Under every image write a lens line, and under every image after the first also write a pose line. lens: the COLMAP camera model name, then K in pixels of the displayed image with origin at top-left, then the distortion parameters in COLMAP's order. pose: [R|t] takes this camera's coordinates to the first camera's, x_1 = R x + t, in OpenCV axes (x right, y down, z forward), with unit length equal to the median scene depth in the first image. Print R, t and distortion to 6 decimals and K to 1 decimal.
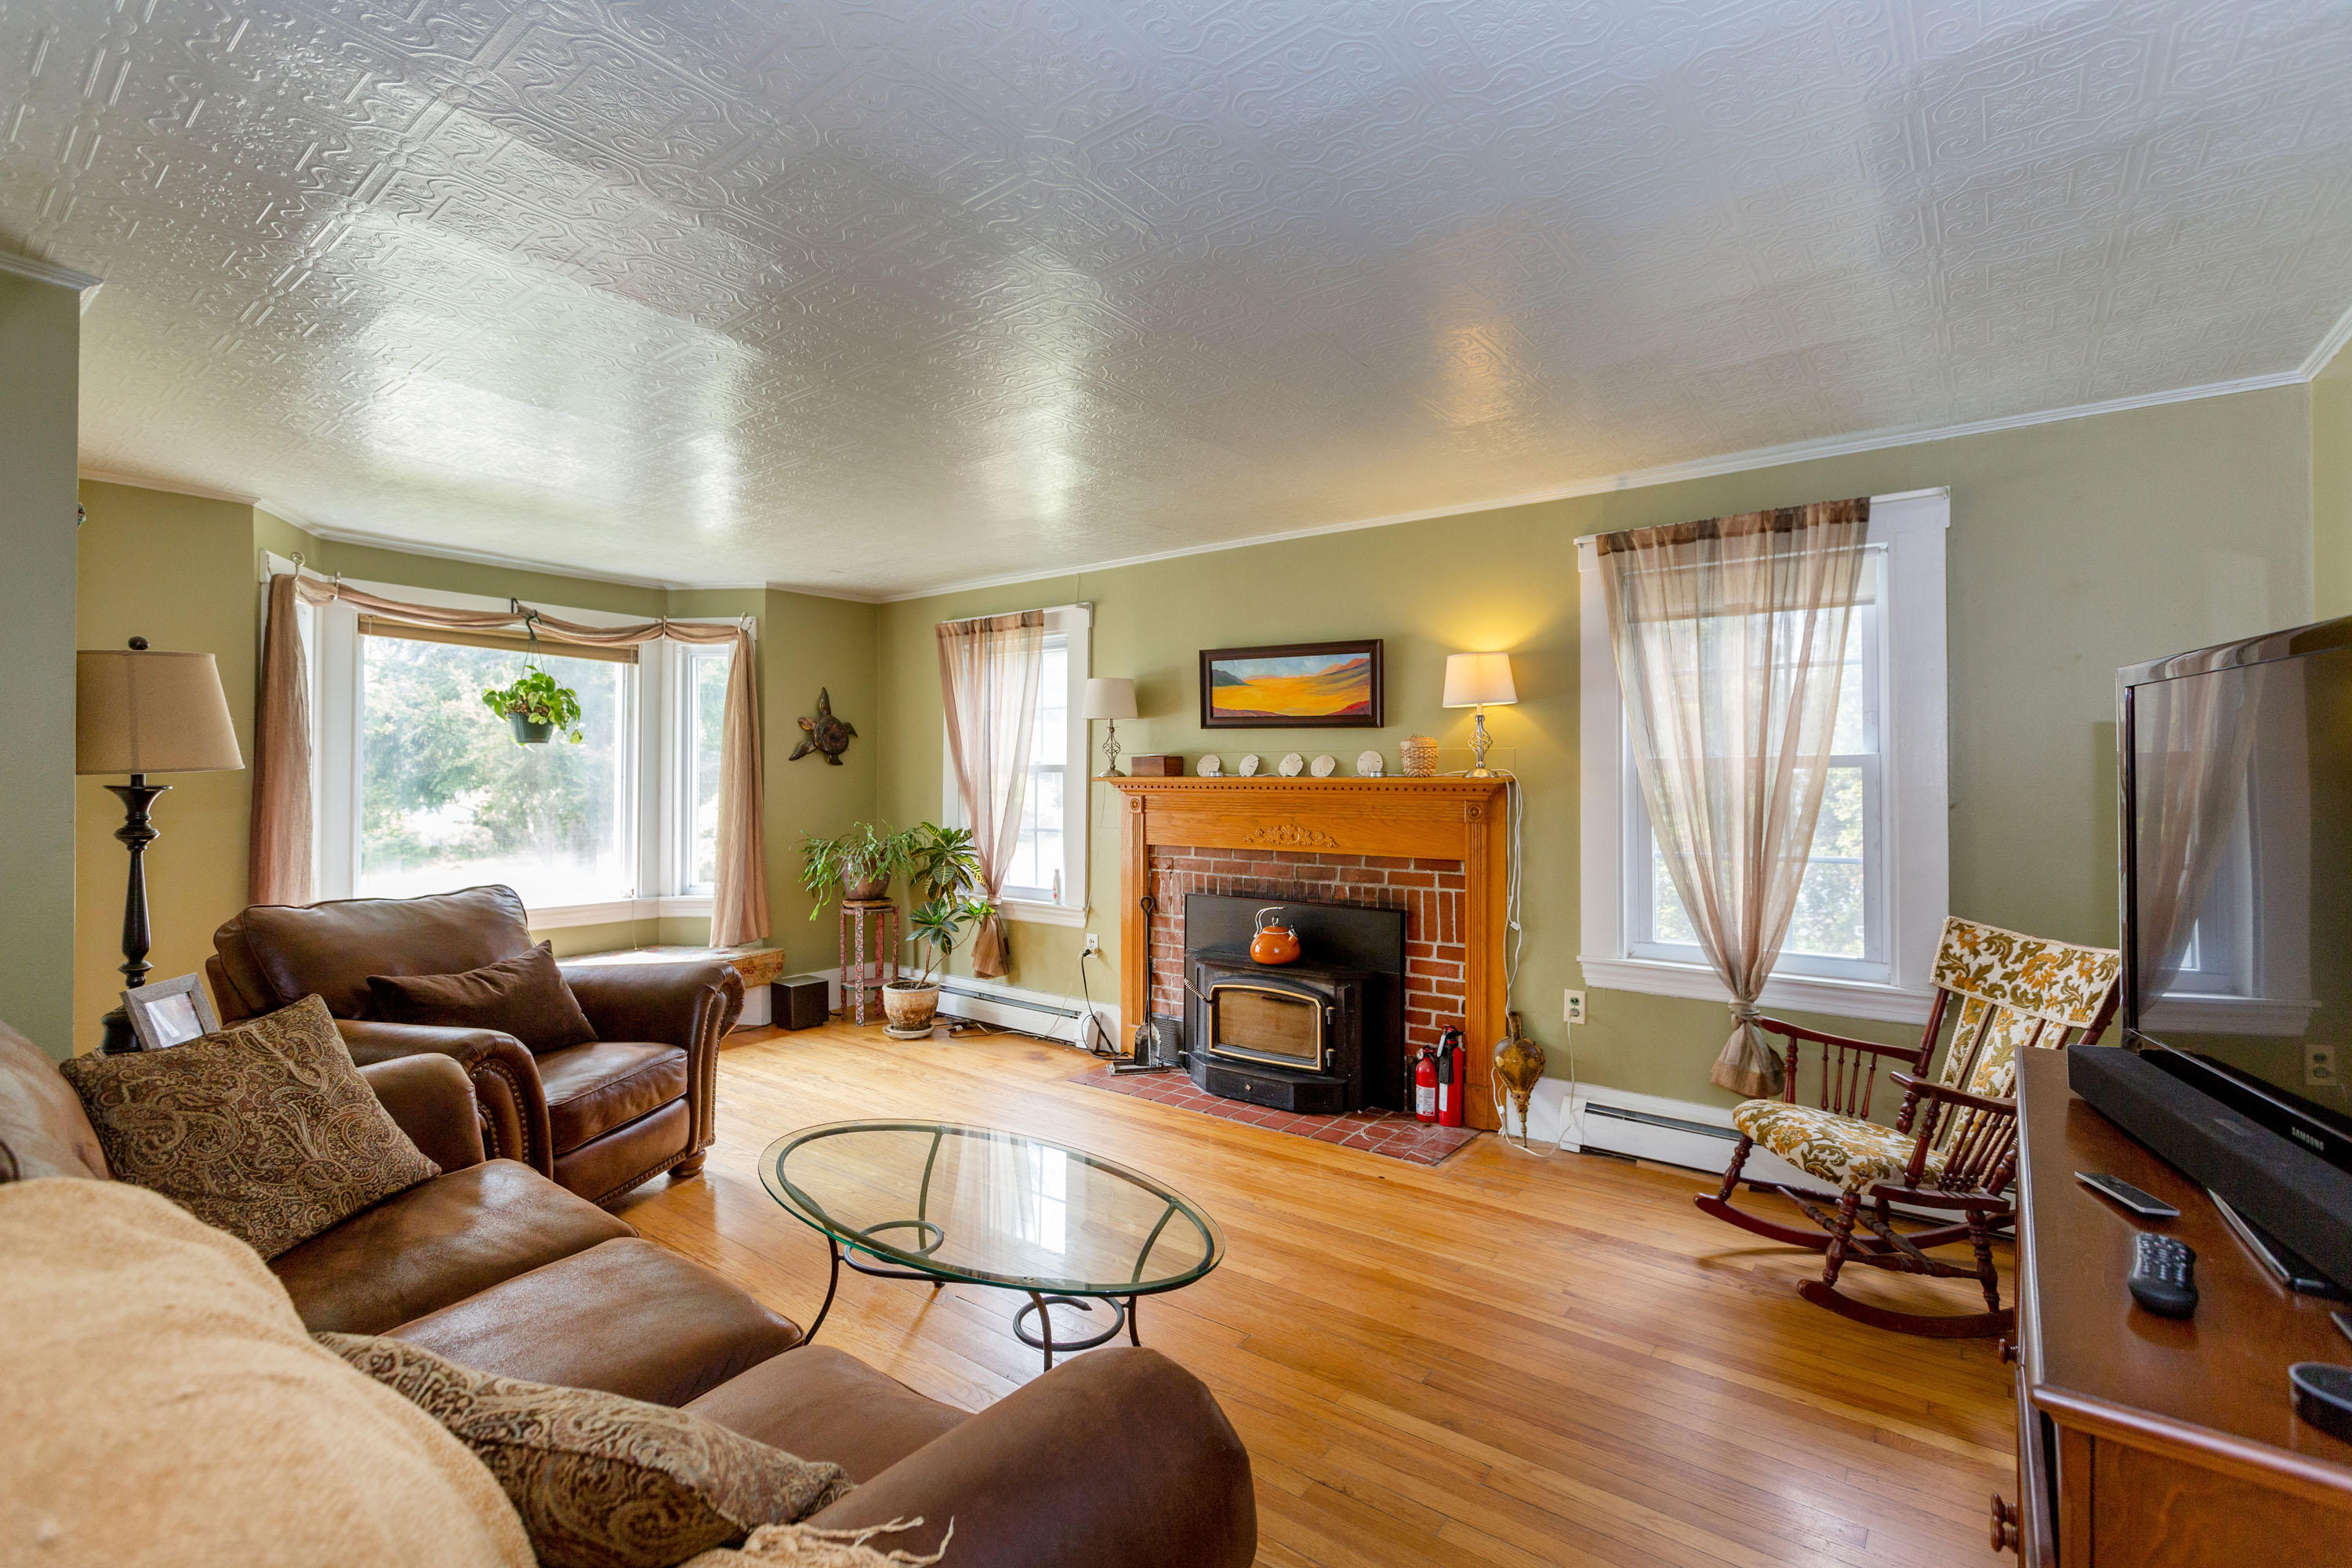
lens RADIAL K [[1084.5, 0, 1176.0], [0, 1084.5, 784.0], [0, 0, 1]] dist [-0.000505, -0.000125]
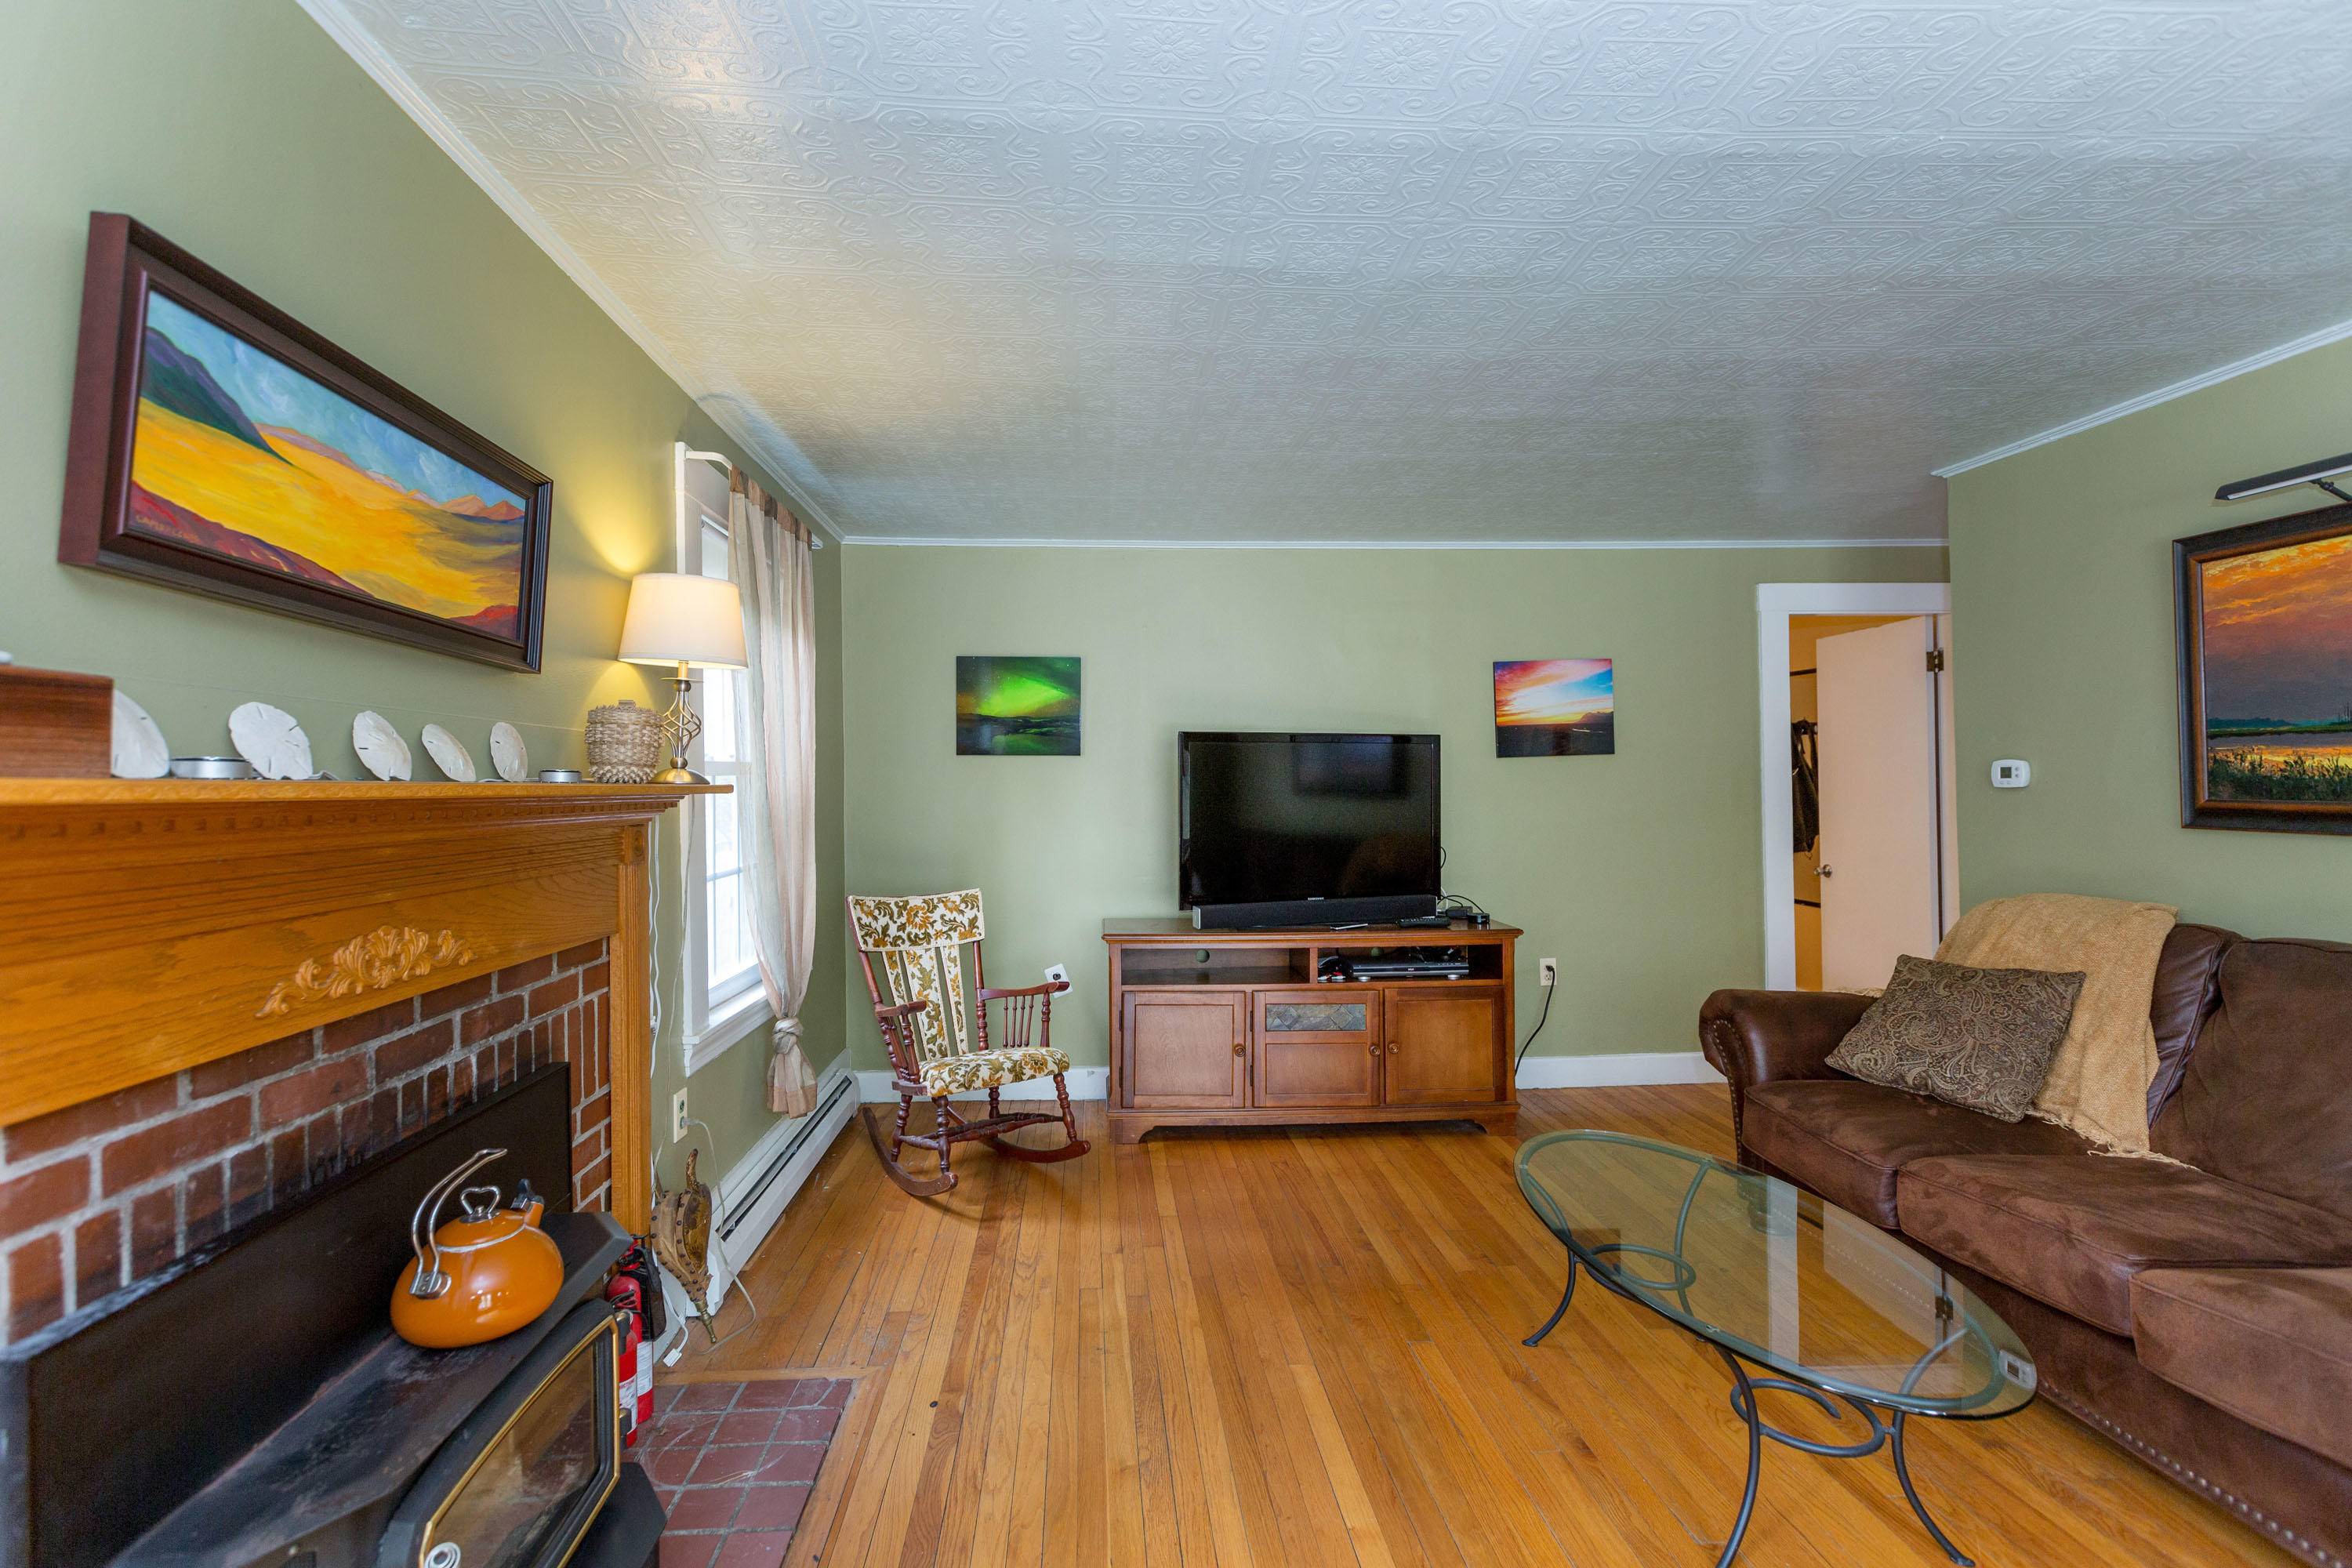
lens RADIAL K [[1084.5, 0, 1176.0], [0, 1084.5, 784.0], [0, 0, 1]] dist [-0.000505, -0.000125]
pose [[-0.667504, 0.000572, 0.744606, -0.398329], [0.007688, 0.999952, 0.006124, -0.008316], [-0.744567, 0.009813, -0.667476, 1.362675]]
